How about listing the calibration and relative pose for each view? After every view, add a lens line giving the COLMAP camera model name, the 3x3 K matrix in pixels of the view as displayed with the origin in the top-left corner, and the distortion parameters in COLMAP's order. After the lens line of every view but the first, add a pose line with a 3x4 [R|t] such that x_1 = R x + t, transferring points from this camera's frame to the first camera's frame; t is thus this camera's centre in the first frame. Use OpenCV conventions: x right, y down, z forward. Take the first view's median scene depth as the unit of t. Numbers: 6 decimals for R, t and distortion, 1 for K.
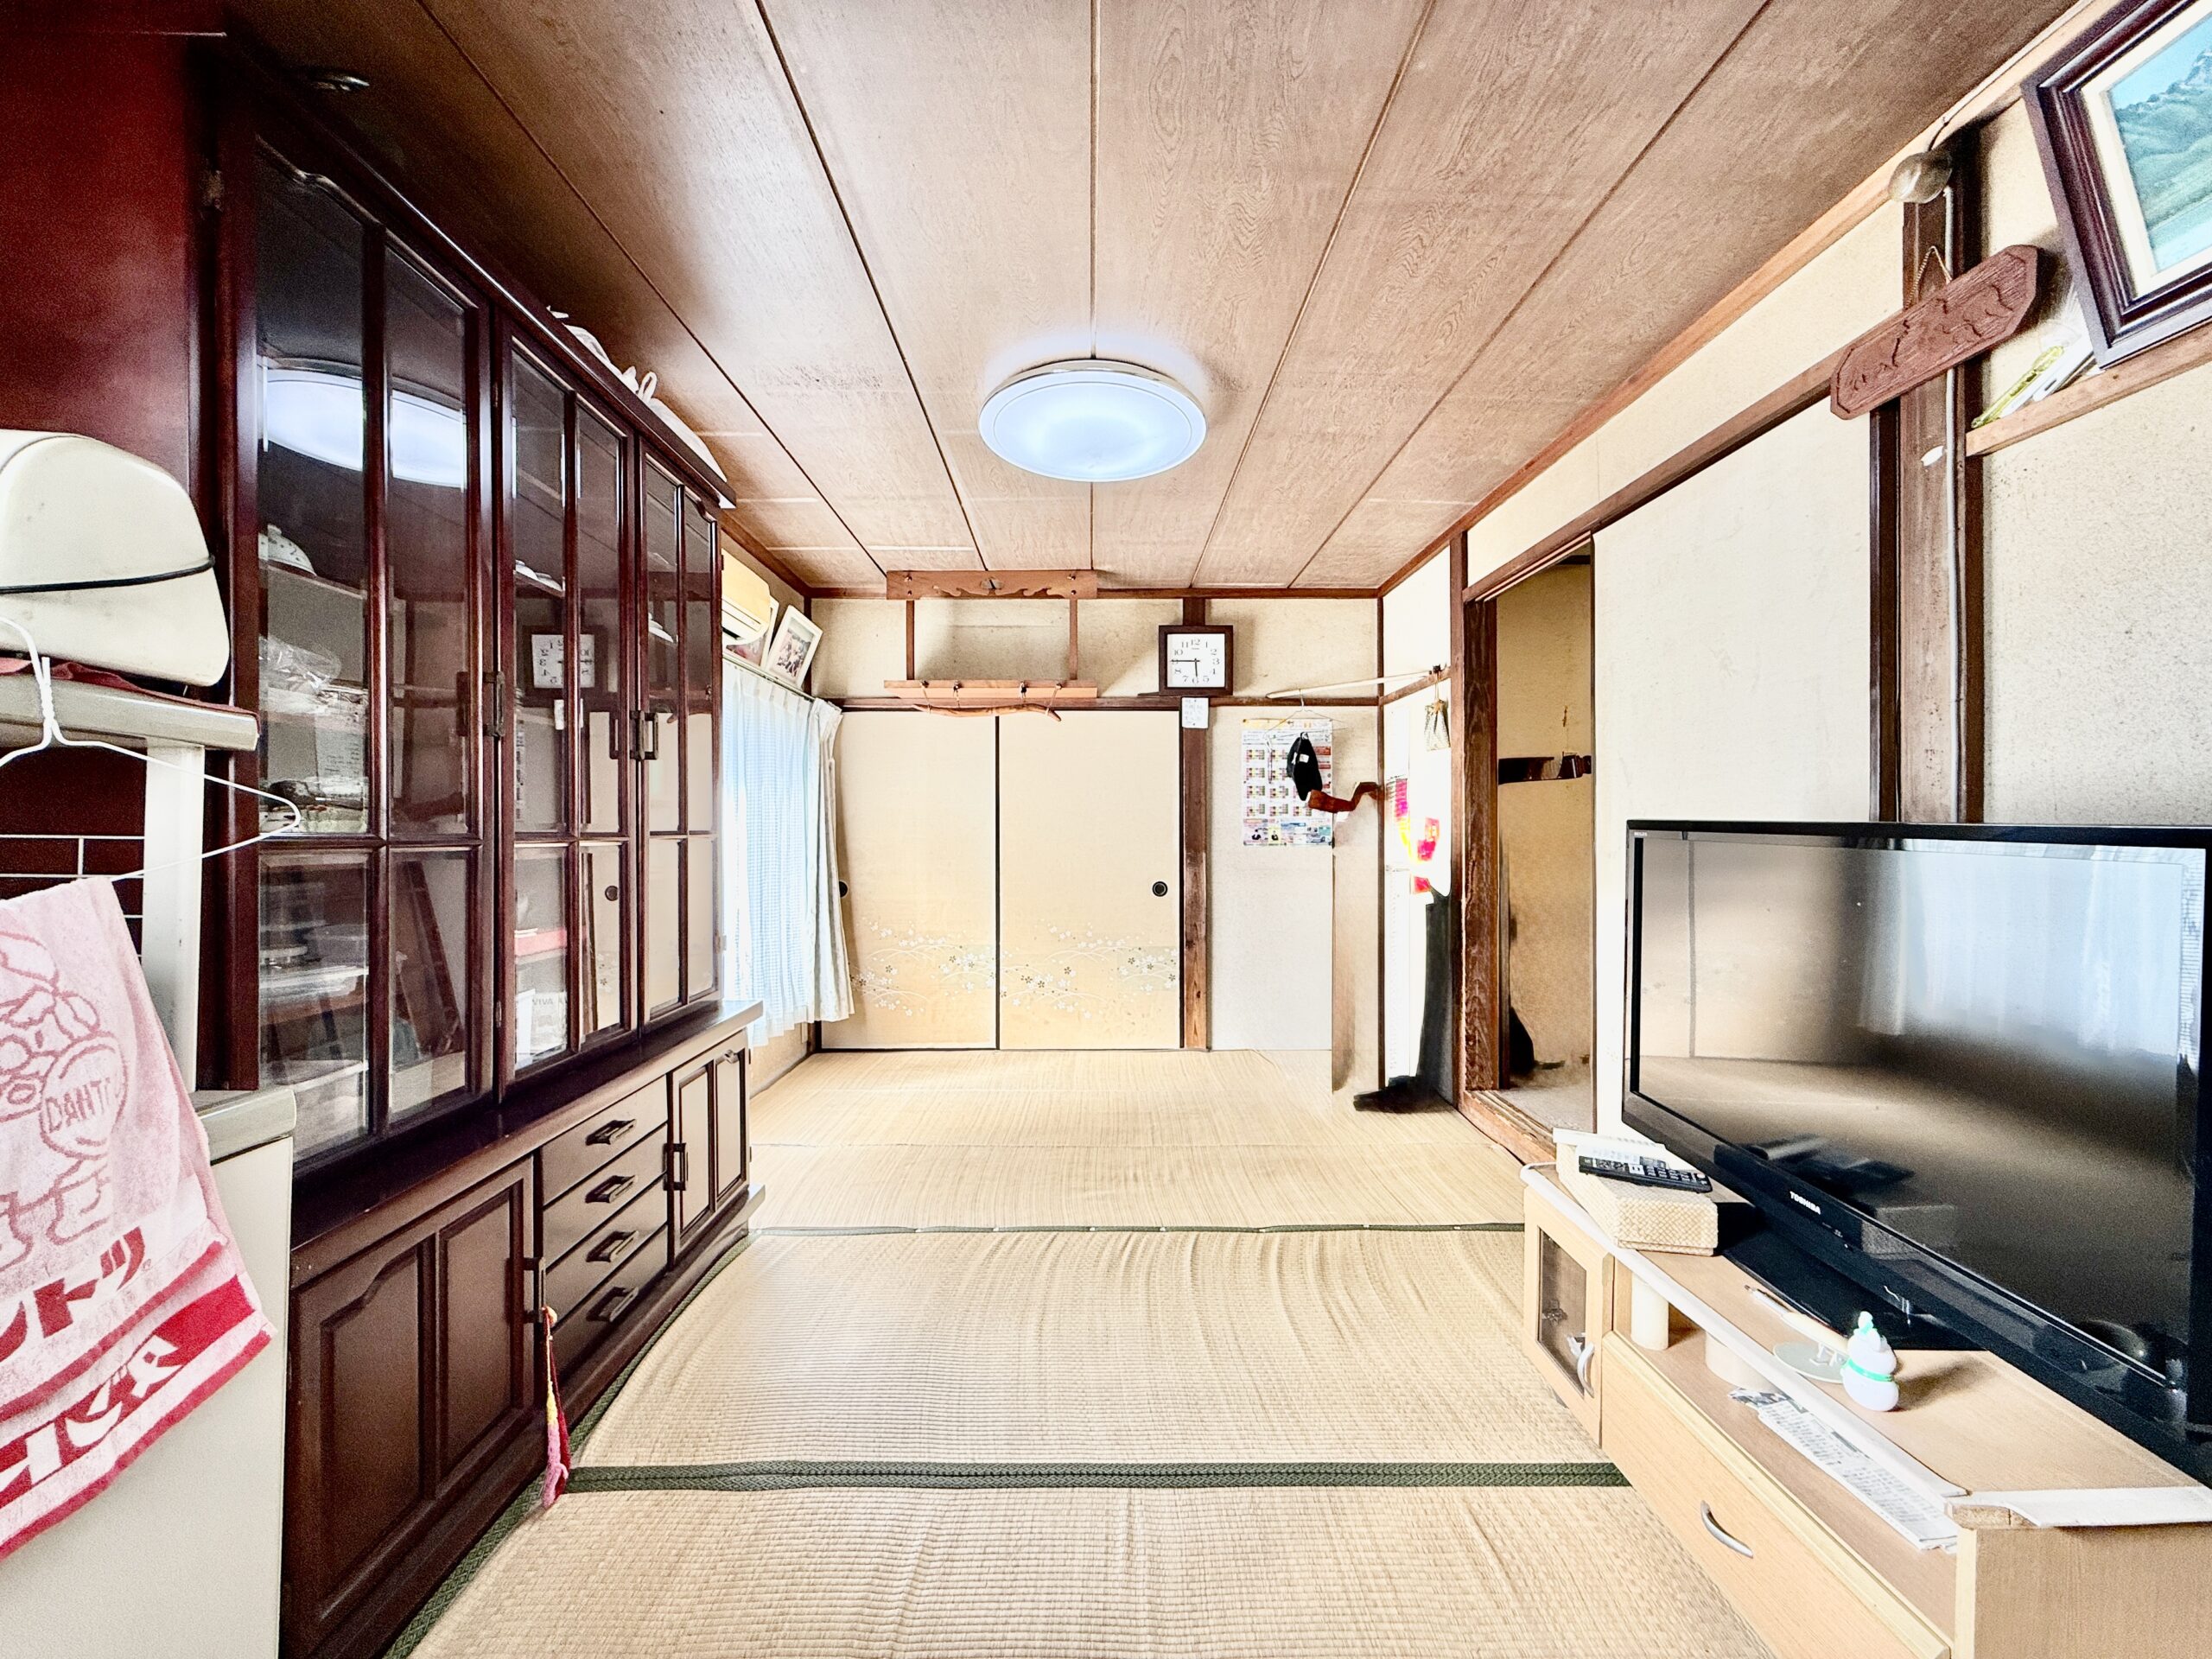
lens RADIAL K [[878.6, 0, 1100.1], [0, 878.6, 829.9], [0, 0, 1]] dist [-0.000149, 0.000275]
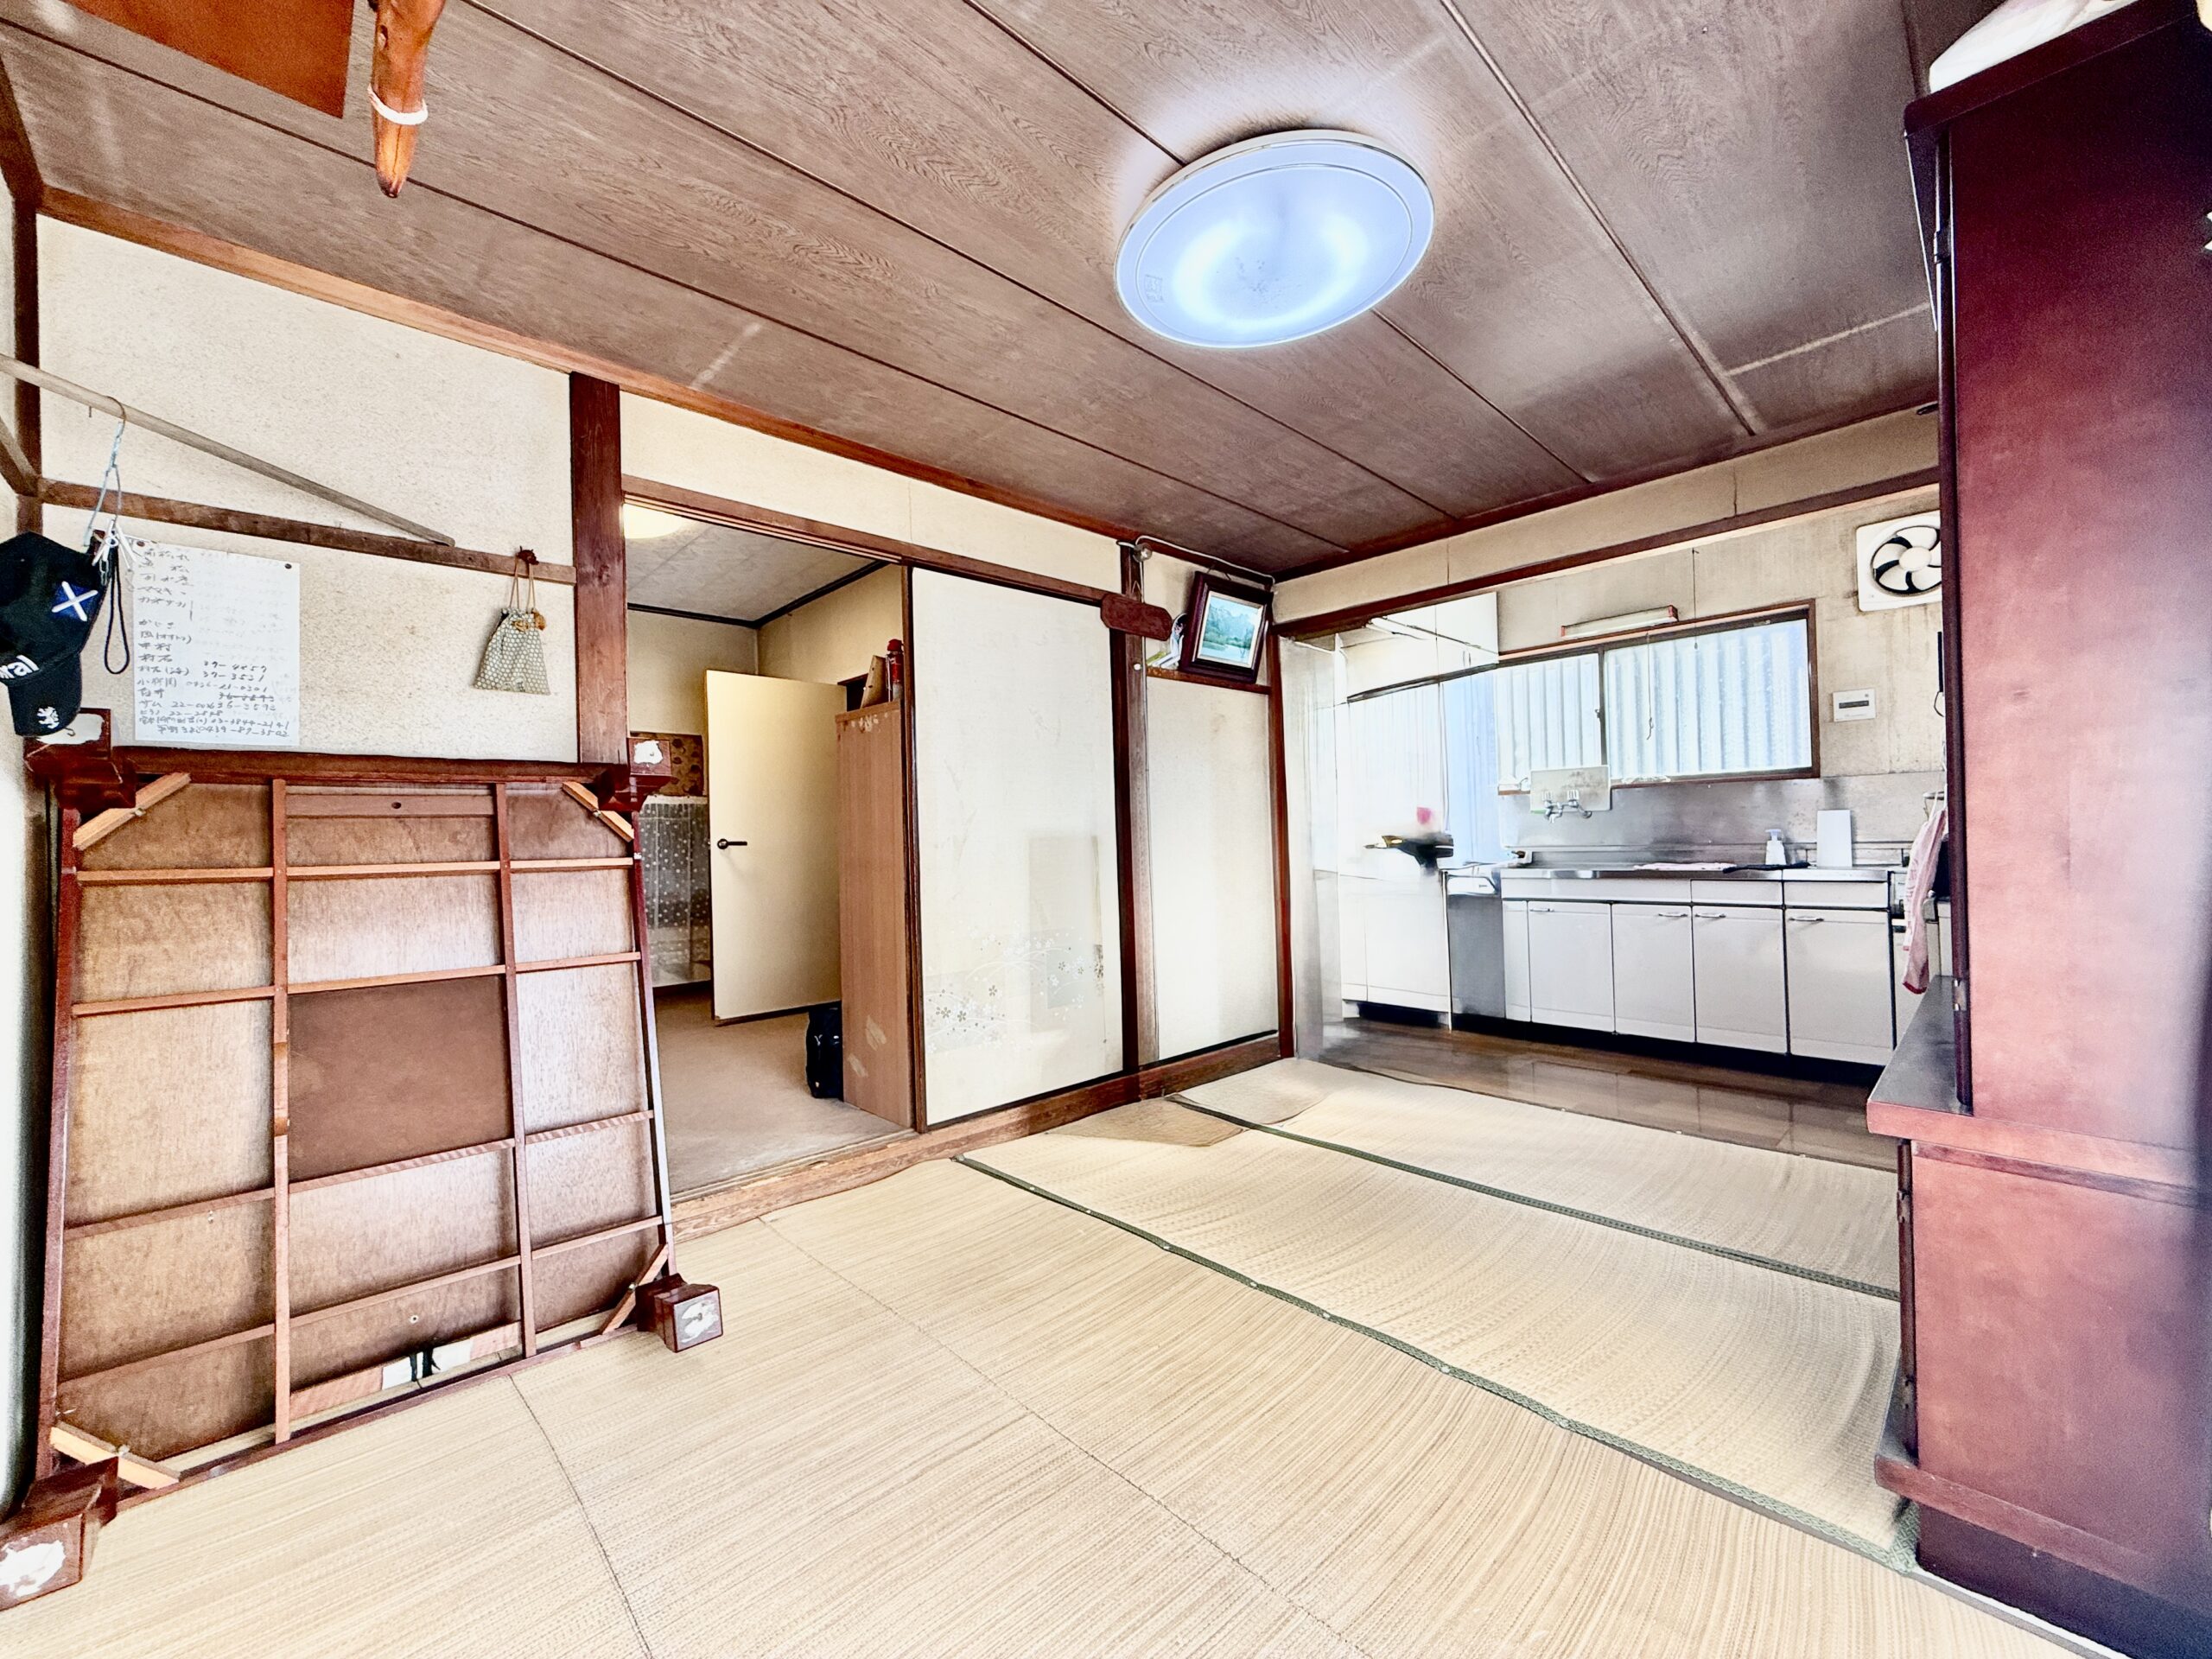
lens RADIAL K [[878.6, 0, 1099.8], [0, 878.6, 830.6], [0, 0, 1]] dist [-0.000149, 0.000275]
pose [[-0.672212, 0.023768, 0.739977, -0.567295], [0.030772, 0.999518, -0.004151, 0.023326], [-0.739719, 0.019980, -0.672619, 2.048251]]
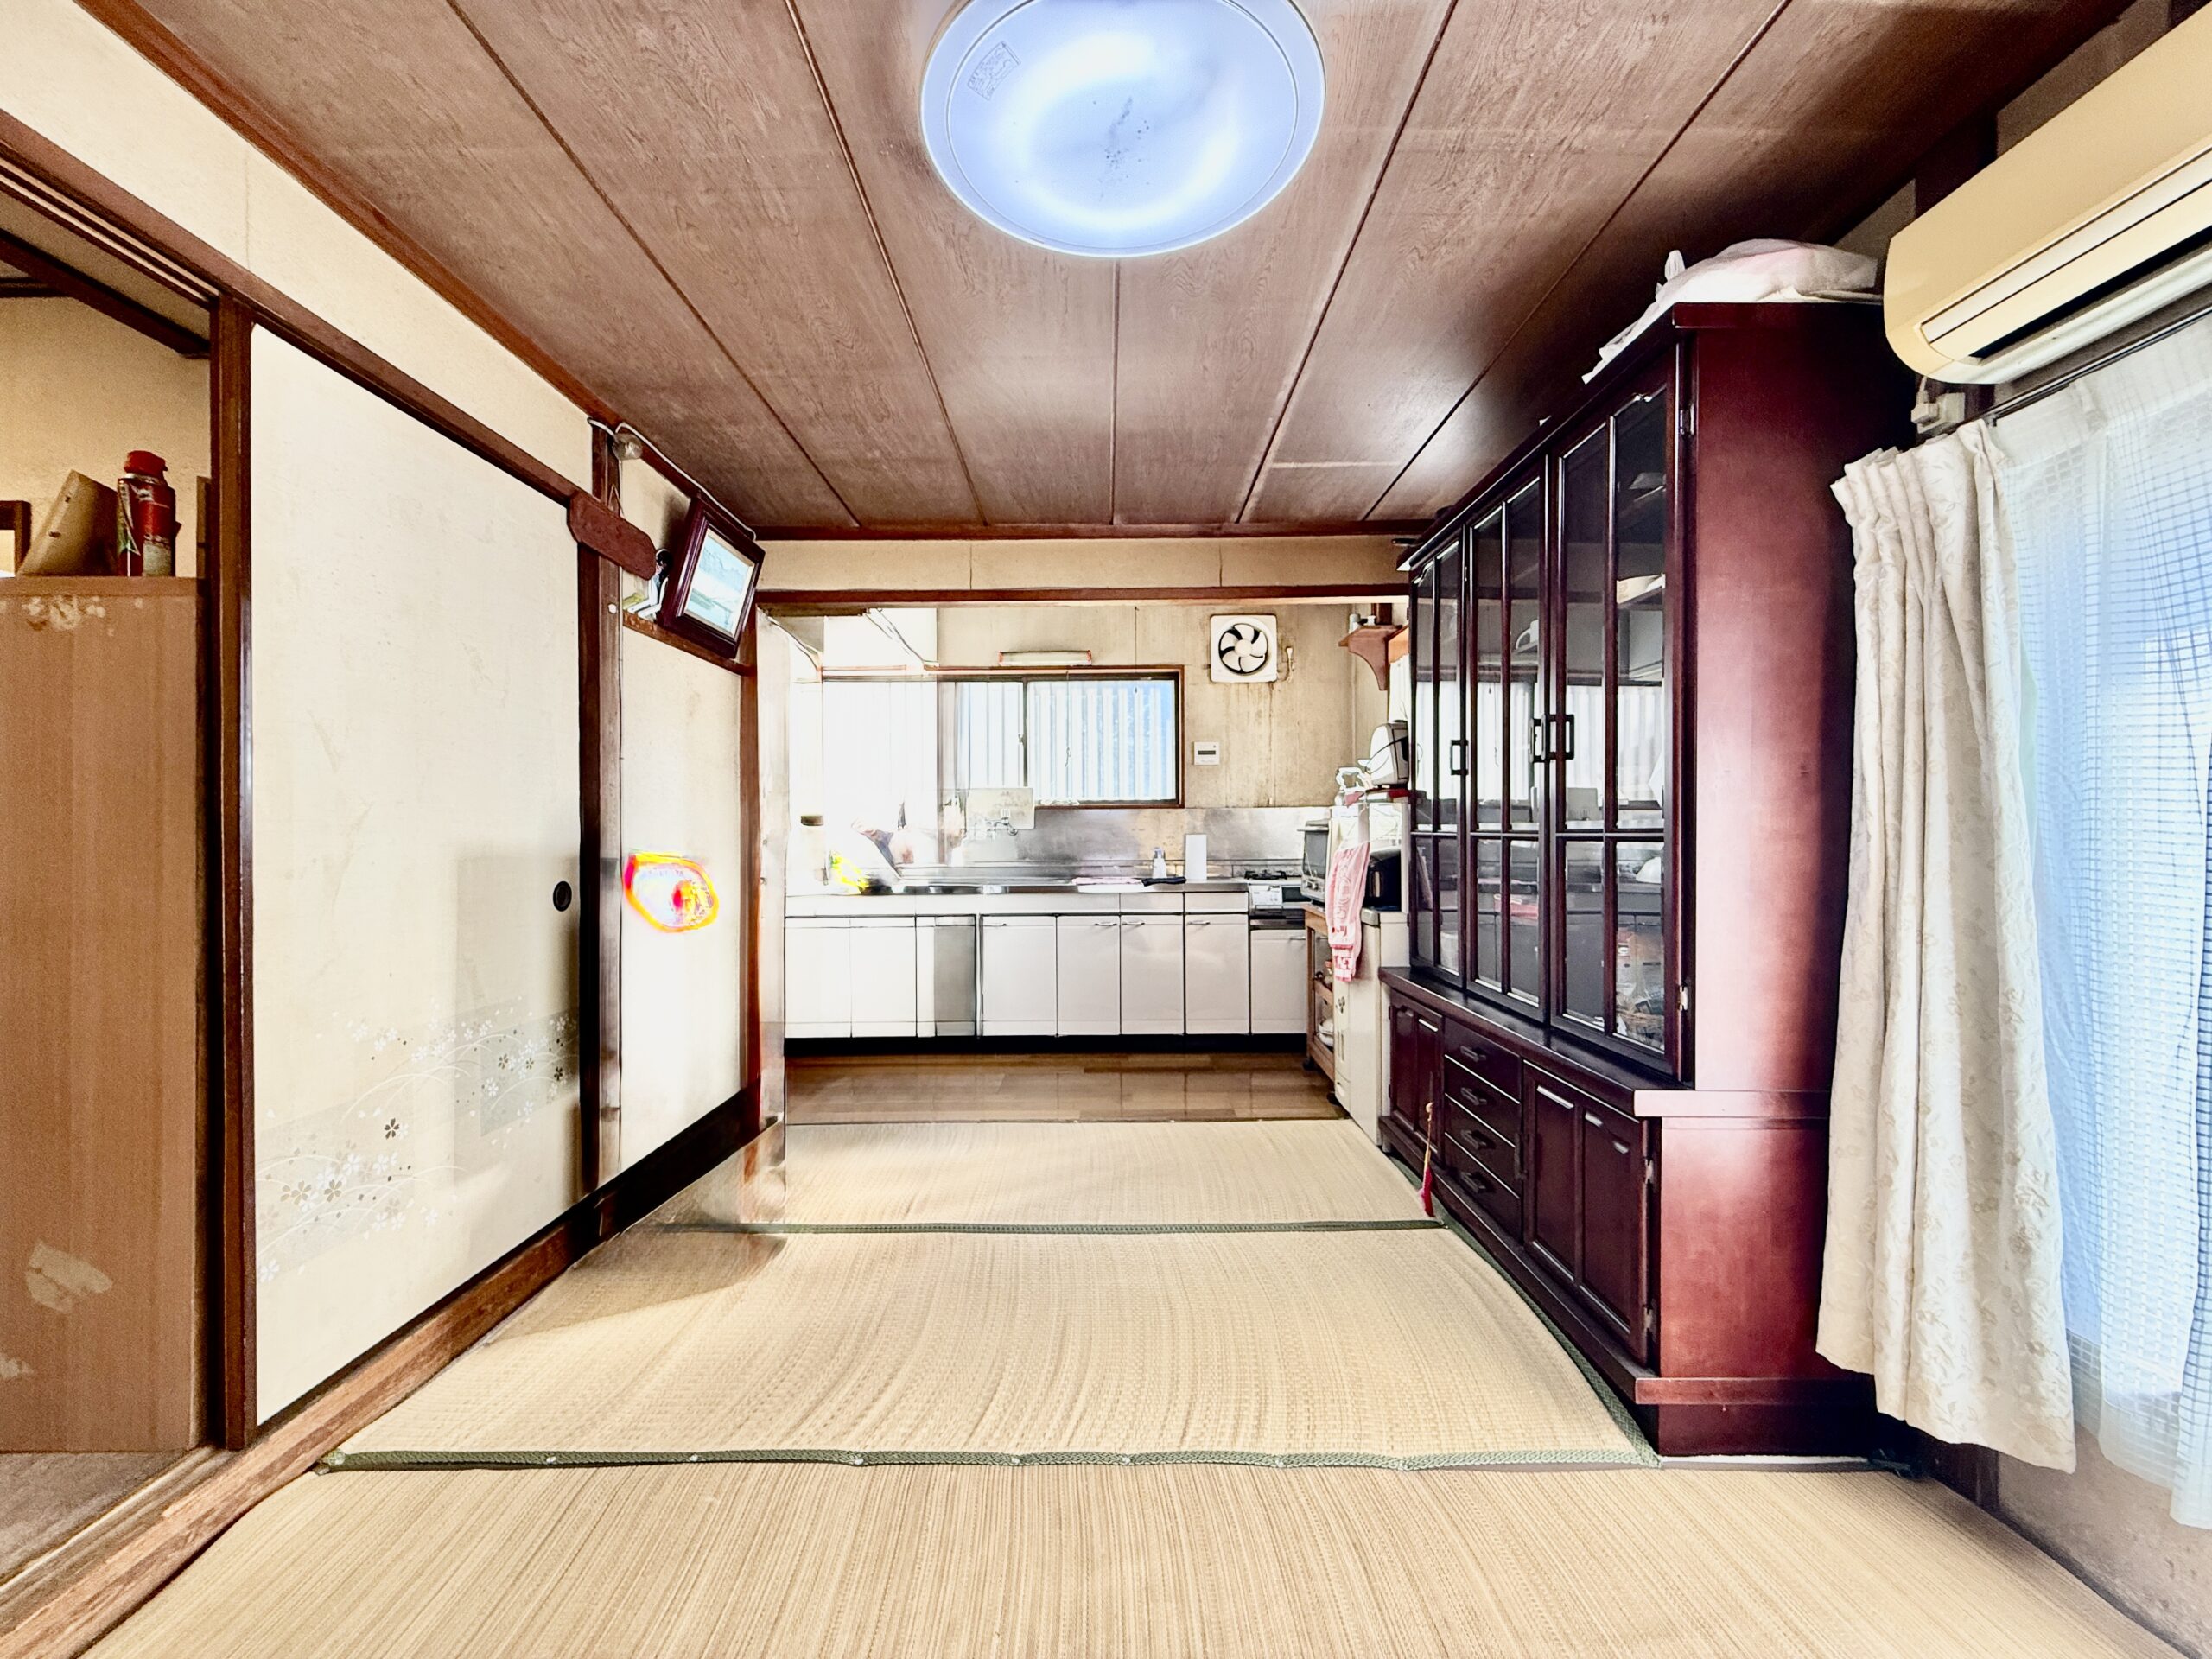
lens RADIAL K [[878.6, 0, 1088.2], [0, 878.6, 830.5], [0, 0, 1]] dist [-0.000149, 0.000275]
pose [[-0.999663, 0.004534, 0.025577, 0.001823], [0.004666, 0.999976, 0.005081, -0.004707], [-0.025553, 0.005198, -0.999660, 2.005088]]
